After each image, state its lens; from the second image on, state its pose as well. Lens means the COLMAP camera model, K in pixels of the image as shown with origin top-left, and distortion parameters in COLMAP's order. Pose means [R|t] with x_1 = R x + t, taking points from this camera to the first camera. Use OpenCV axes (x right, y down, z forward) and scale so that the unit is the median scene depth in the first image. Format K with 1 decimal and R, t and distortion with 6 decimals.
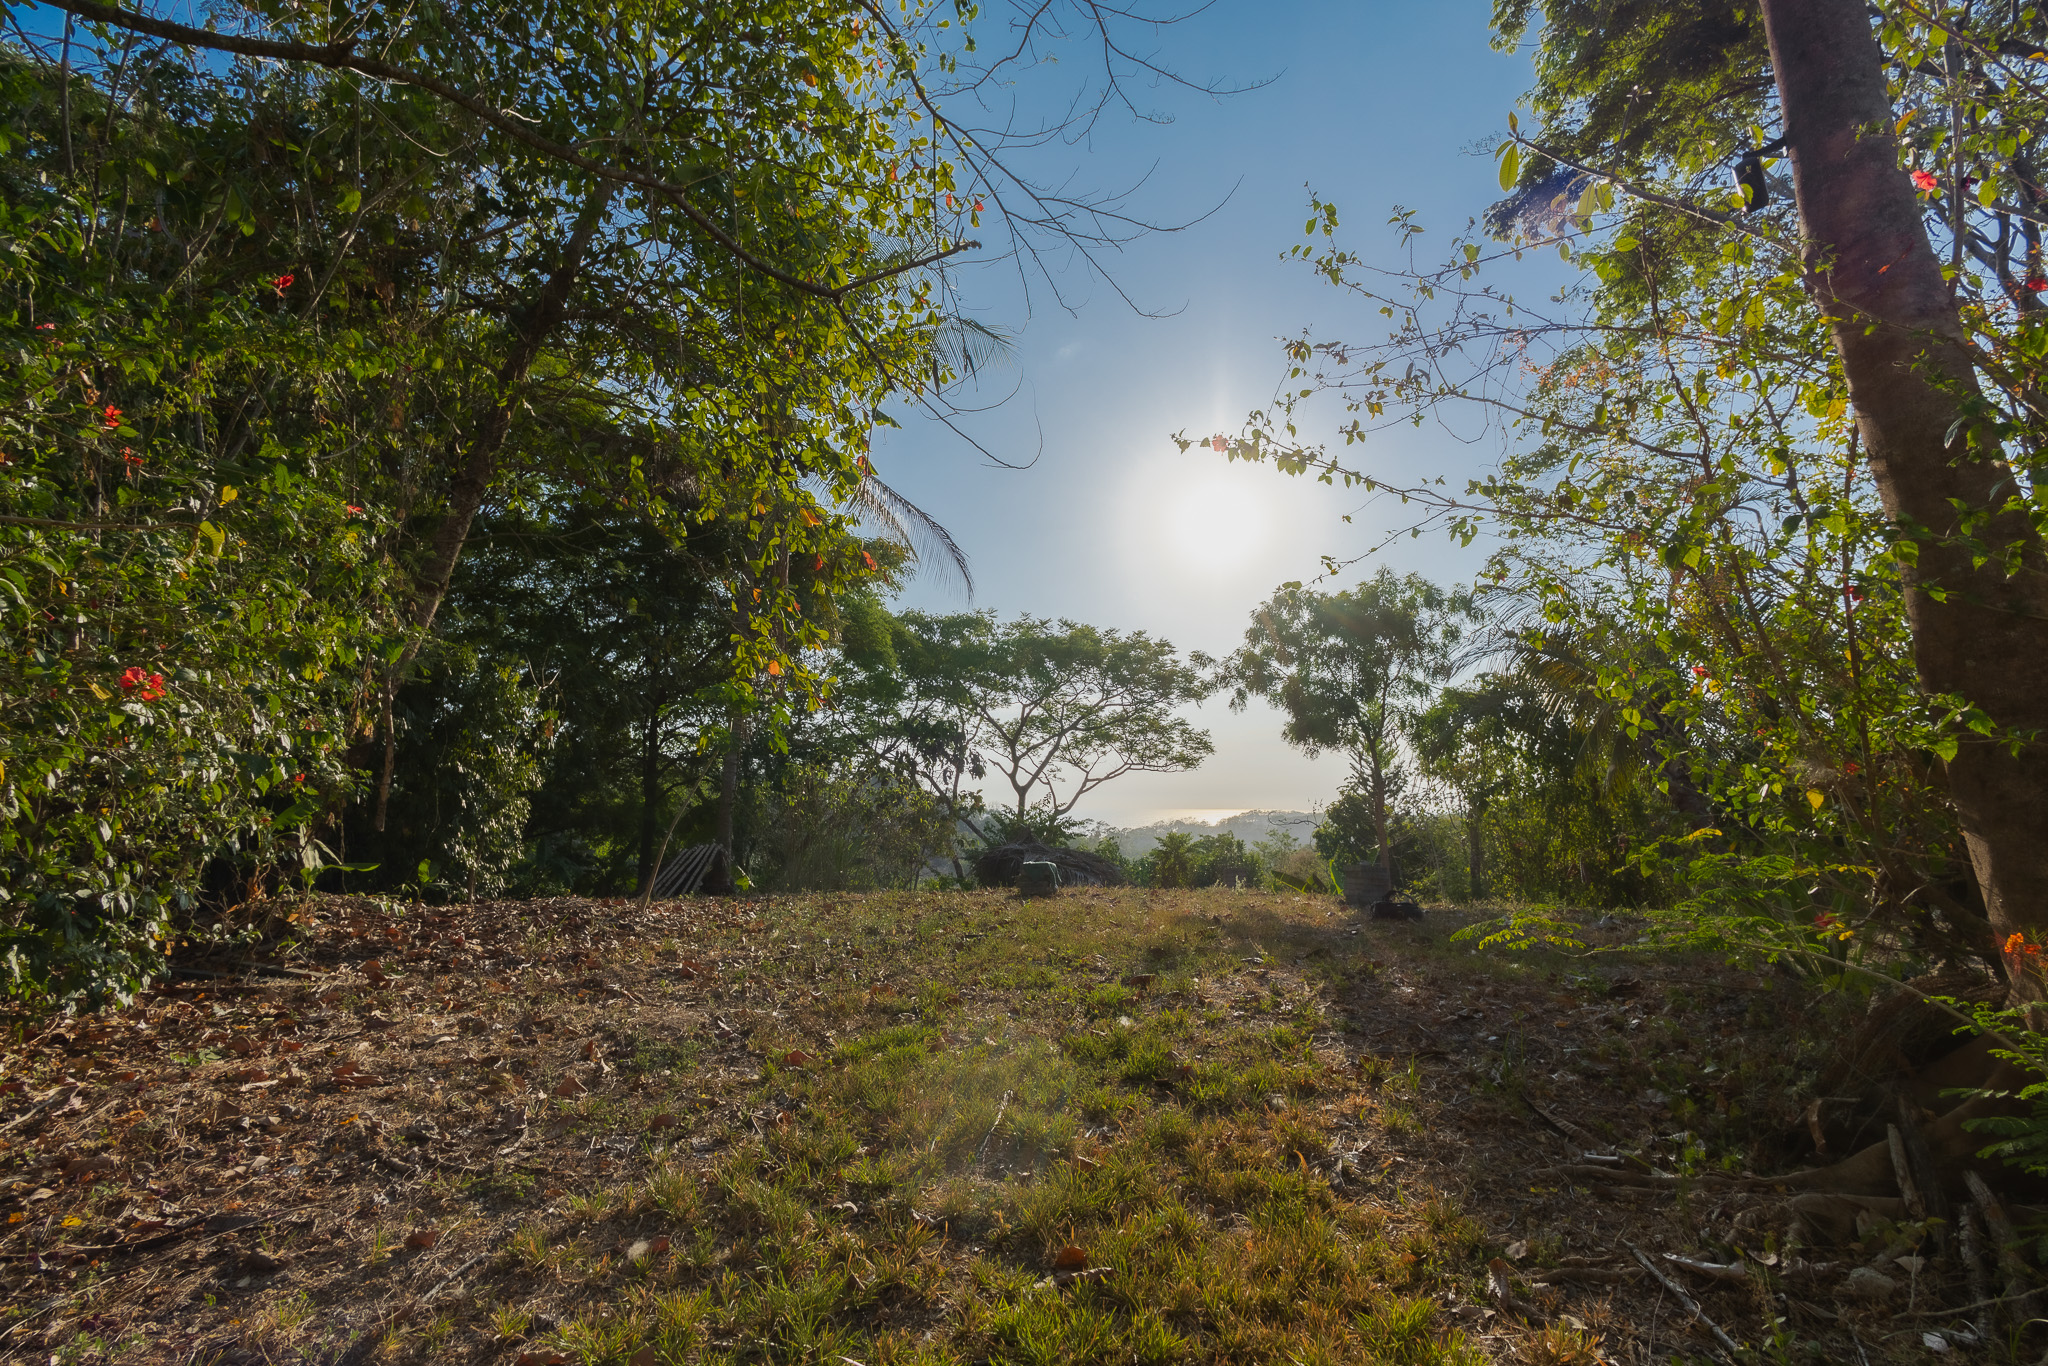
lens RADIAL K [[956.3, 0, 1023.1], [0, 956.3, 682.8], [0, 0, 1]] dist [0.004786, 0.001543]
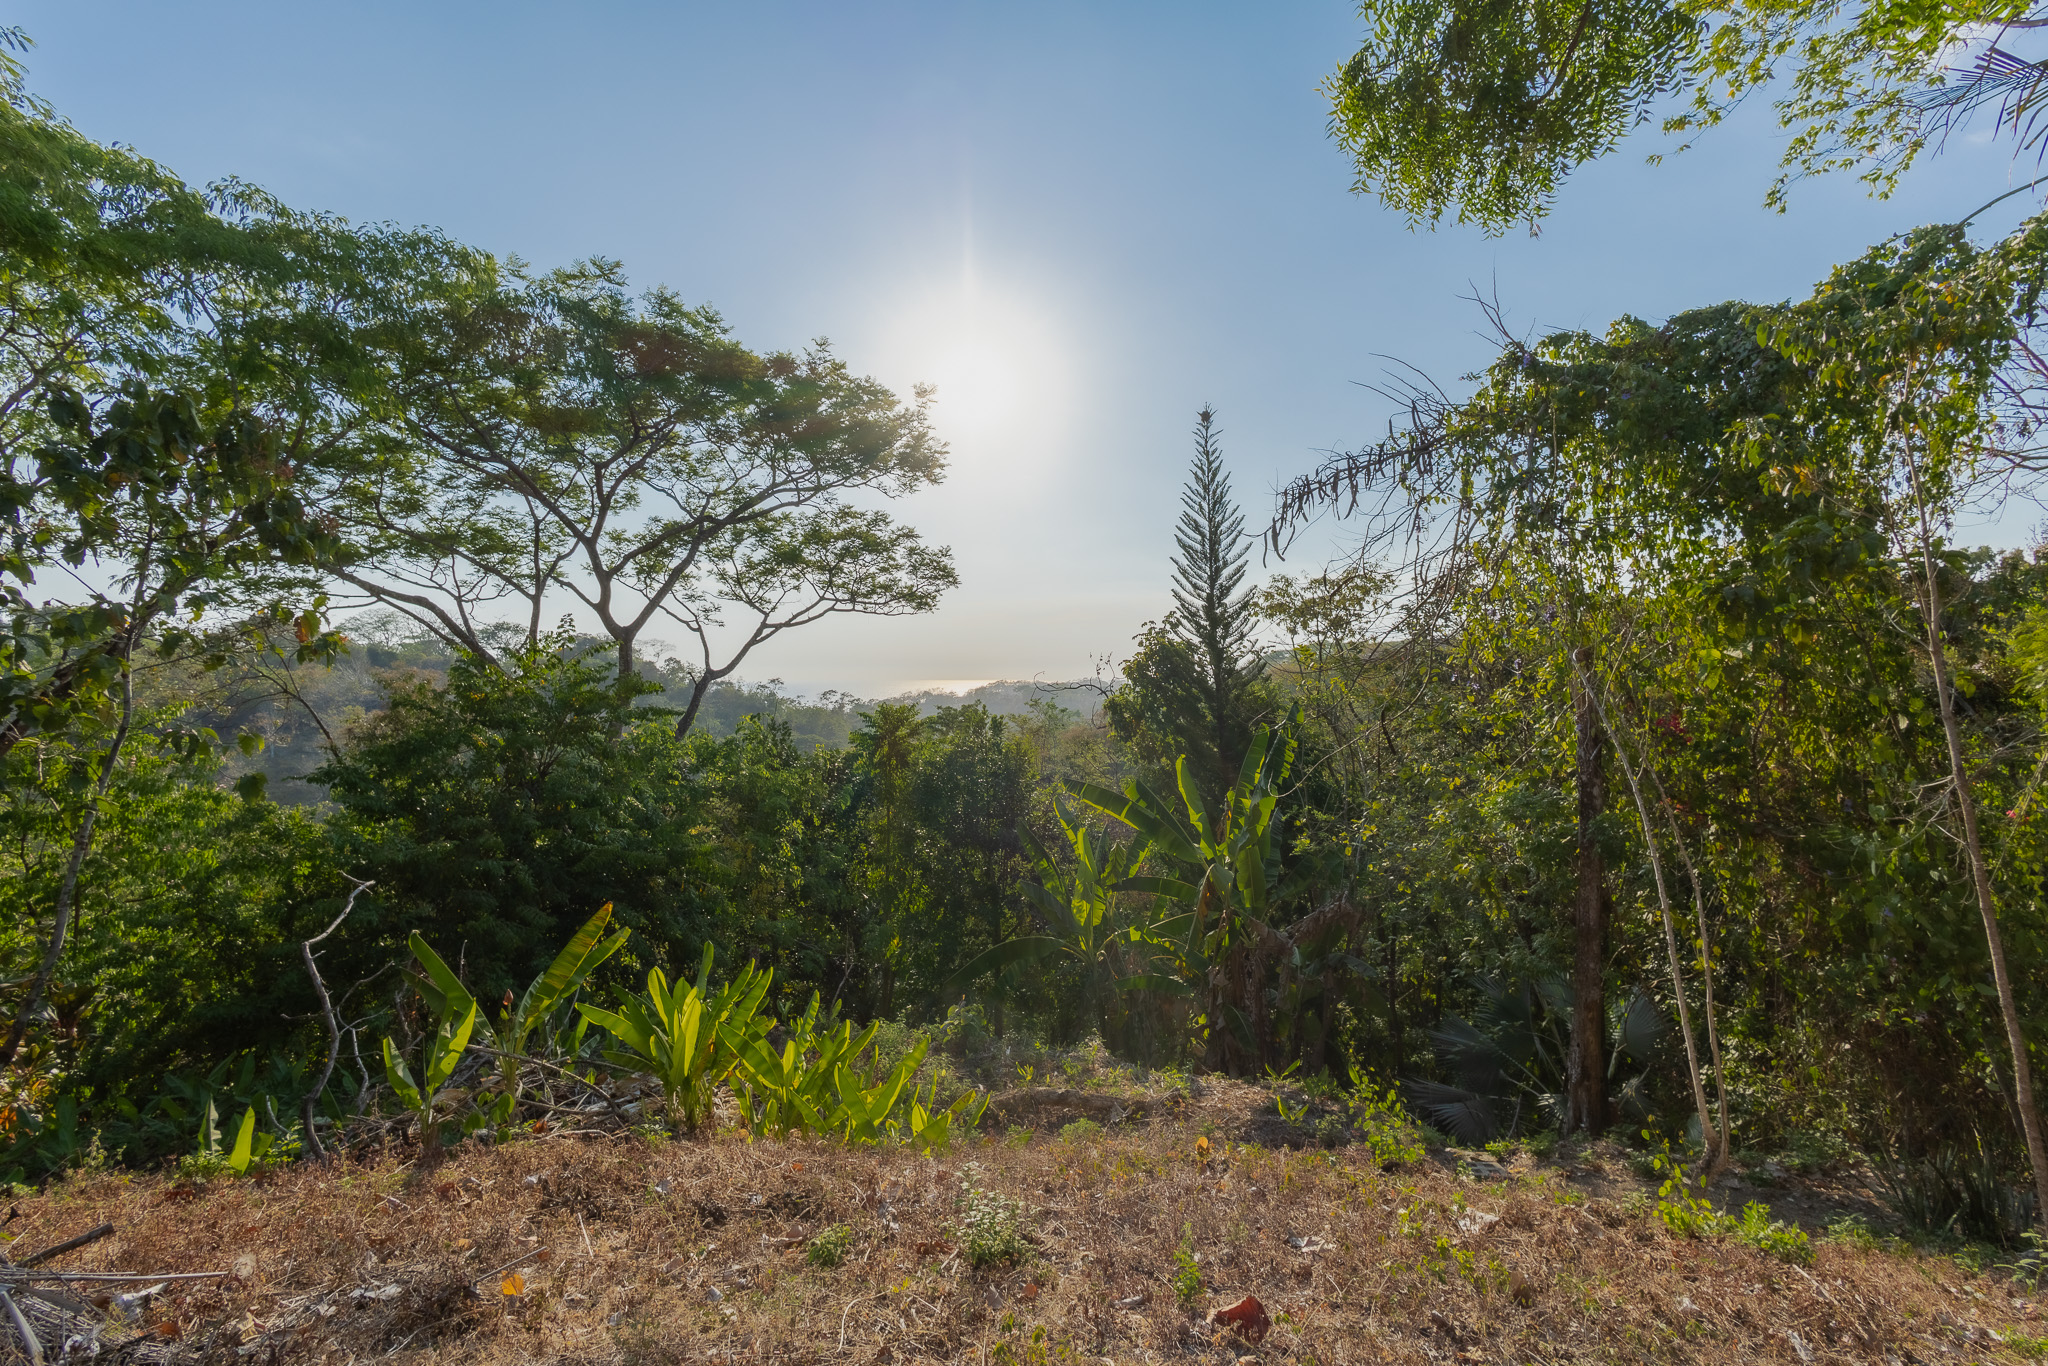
lens RADIAL K [[956.3, 0, 1022.9], [0, 956.3, 684.9], [0, 0, 1]] dist [0.004786, 0.001543]
pose [[0.966580, -0.008014, 0.256240, 0.070978], [-0.026615, 0.990974, 0.131386, 0.052682], [-0.254980, -0.133815, 0.957642, 0.335116]]
